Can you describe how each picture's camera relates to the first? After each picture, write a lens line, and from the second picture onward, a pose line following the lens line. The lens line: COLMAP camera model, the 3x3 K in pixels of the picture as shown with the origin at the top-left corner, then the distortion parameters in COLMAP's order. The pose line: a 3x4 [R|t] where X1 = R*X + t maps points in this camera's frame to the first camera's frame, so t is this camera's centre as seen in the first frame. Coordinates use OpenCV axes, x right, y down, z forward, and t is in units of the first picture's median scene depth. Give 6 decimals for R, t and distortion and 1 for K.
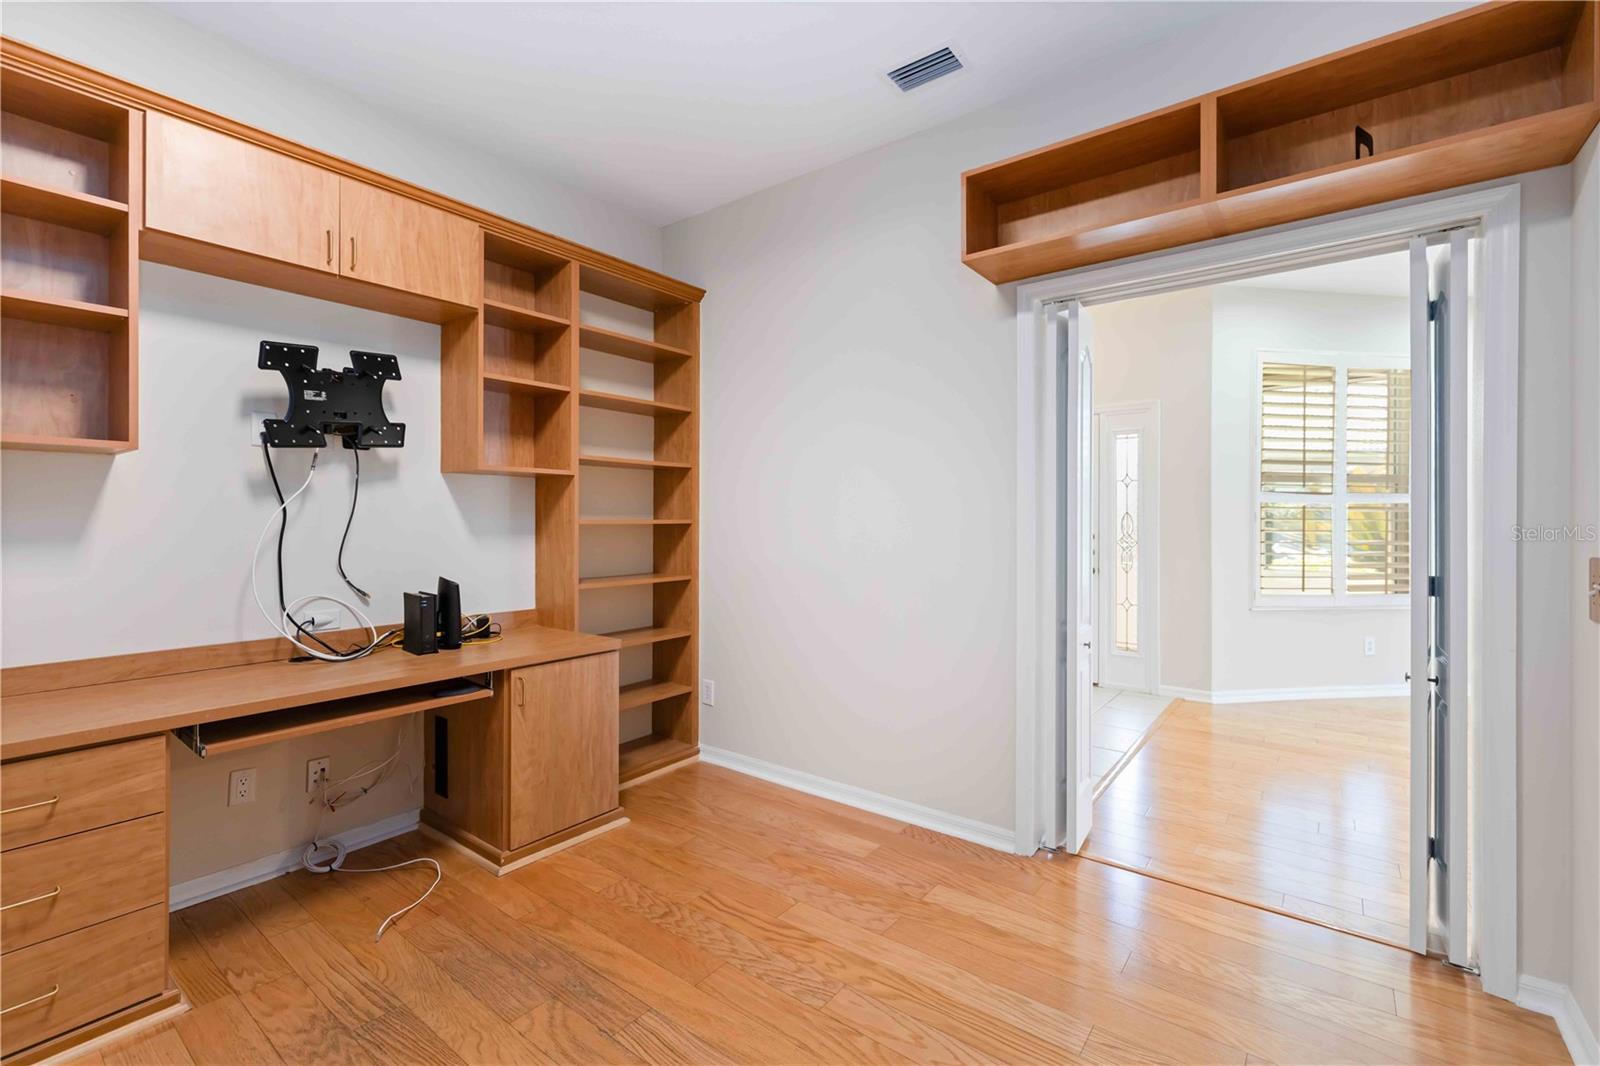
lens RADIAL K [[692.9, 0, 796.2], [0, 692.9, 520.1], [0, 0, 1]] dist [0.000197, 0.000548]
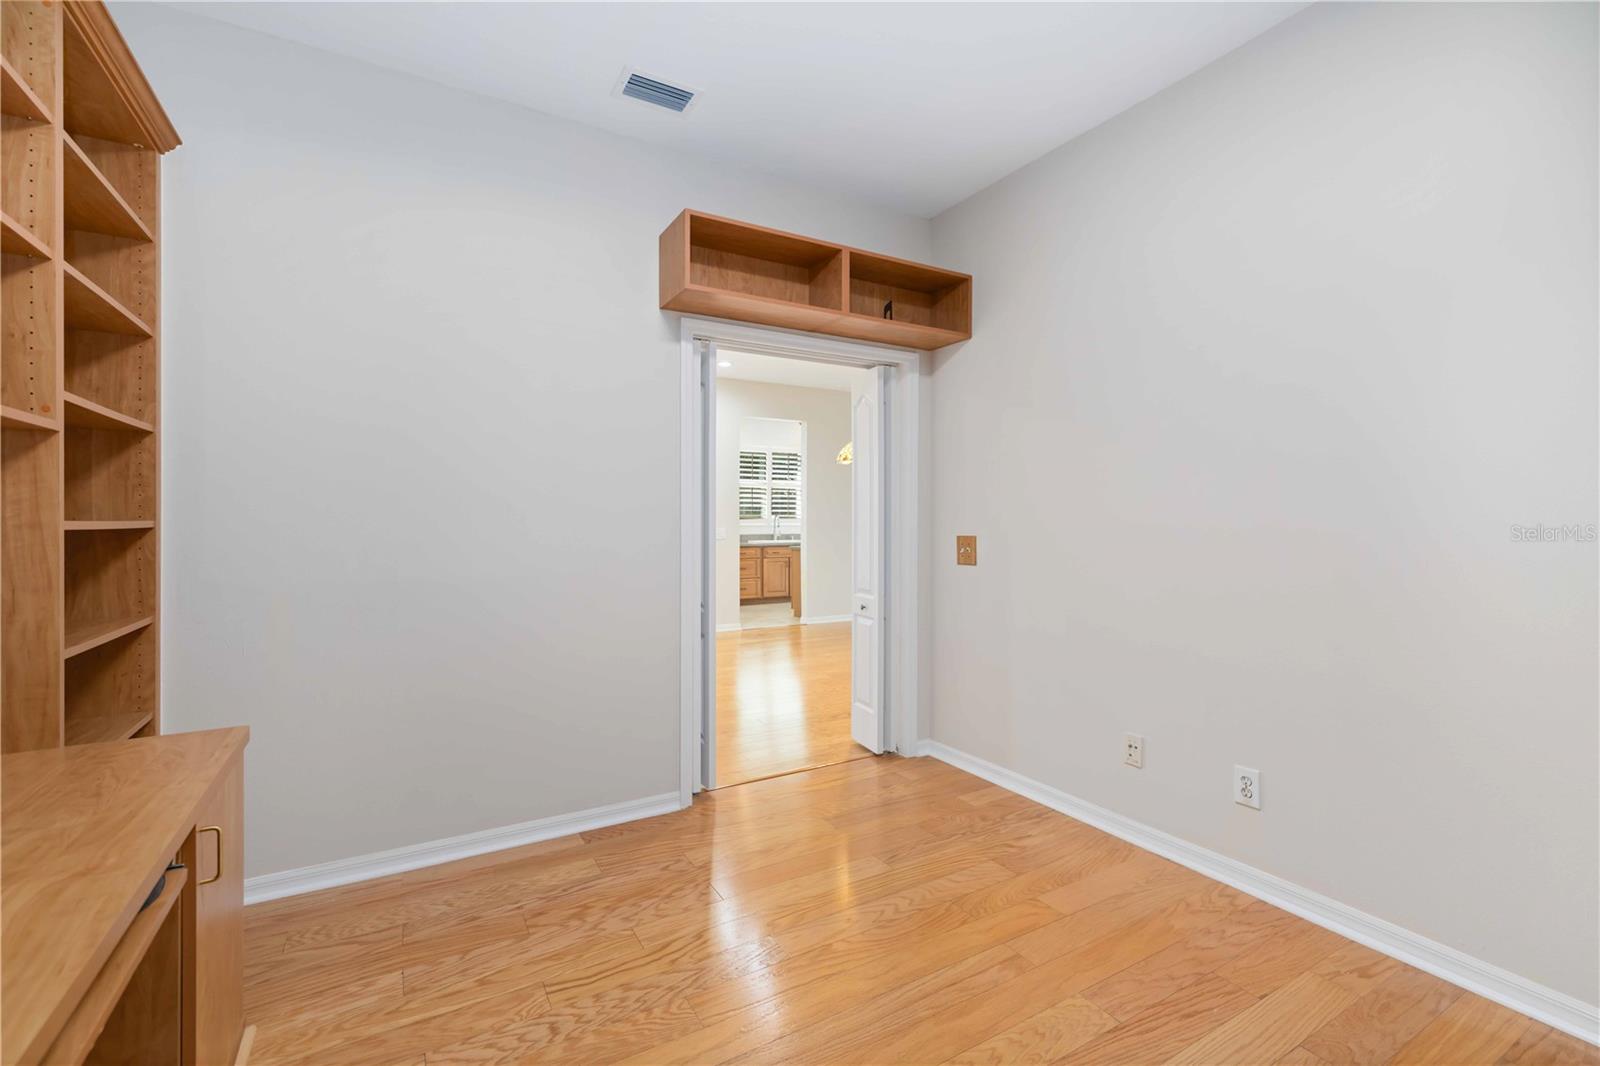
lens RADIAL K [[692.9, 0, 796.2], [0, 692.9, 520.1], [0, 0, 1]] dist [0.000197, 0.000548]
pose [[0.382845, -0.003766, 0.923805, -0.732612], [0.001701, 0.999993, 0.003372, -0.003220], [-0.923811, 0.000281, 0.382848, 0.413547]]
